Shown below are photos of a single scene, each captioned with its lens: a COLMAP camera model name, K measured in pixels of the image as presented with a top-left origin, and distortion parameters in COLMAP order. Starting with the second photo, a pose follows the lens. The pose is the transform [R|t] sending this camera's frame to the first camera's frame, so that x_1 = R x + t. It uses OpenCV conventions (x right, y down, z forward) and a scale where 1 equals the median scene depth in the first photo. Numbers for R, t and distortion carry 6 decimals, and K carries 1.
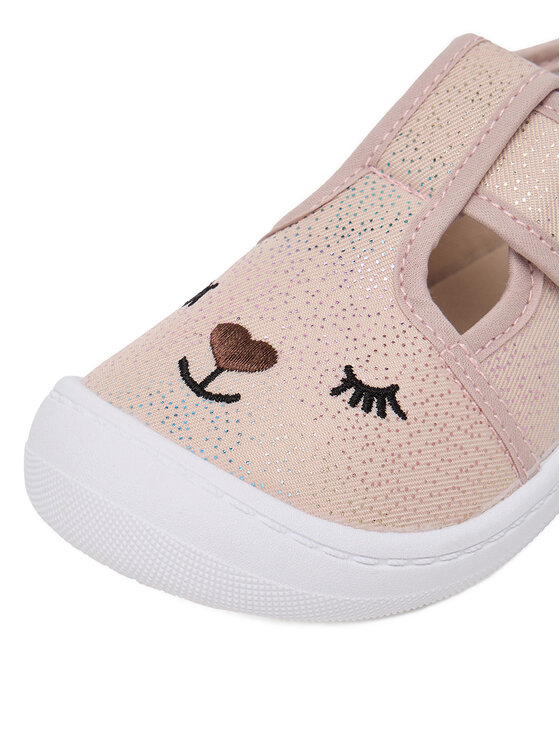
lens RADIAL K [[1587.1, 0, 278.8], [0, 1587.1, 372.2], [0, 0, 1]] dist [-0.085660, 0.000000]
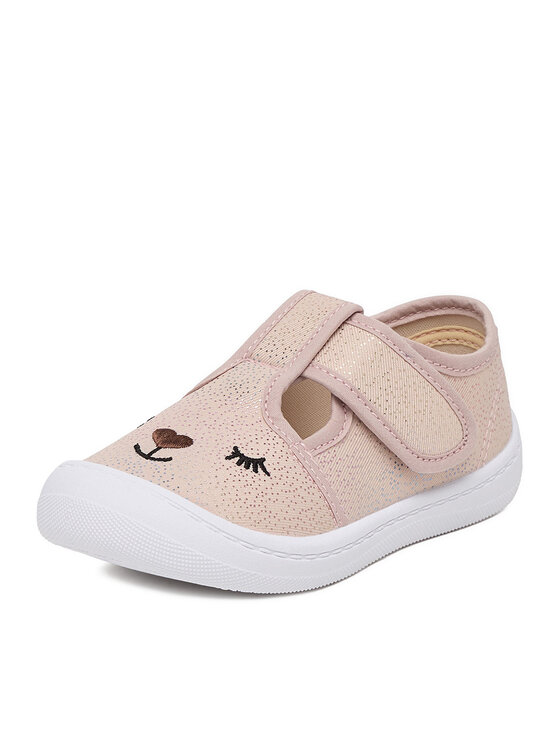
lens RADIAL K [[1473.1, 0, 280.8], [0, 1473.1, 373.6], [0, 0, 1]] dist [-0.061544, 0.000000]
pose [[0.995472, 0.019558, 0.093023, -0.054257], [0.006271, 0.962960, -0.269571, 0.336849], [-0.094849, 0.268934, 0.958477, -0.517435]]
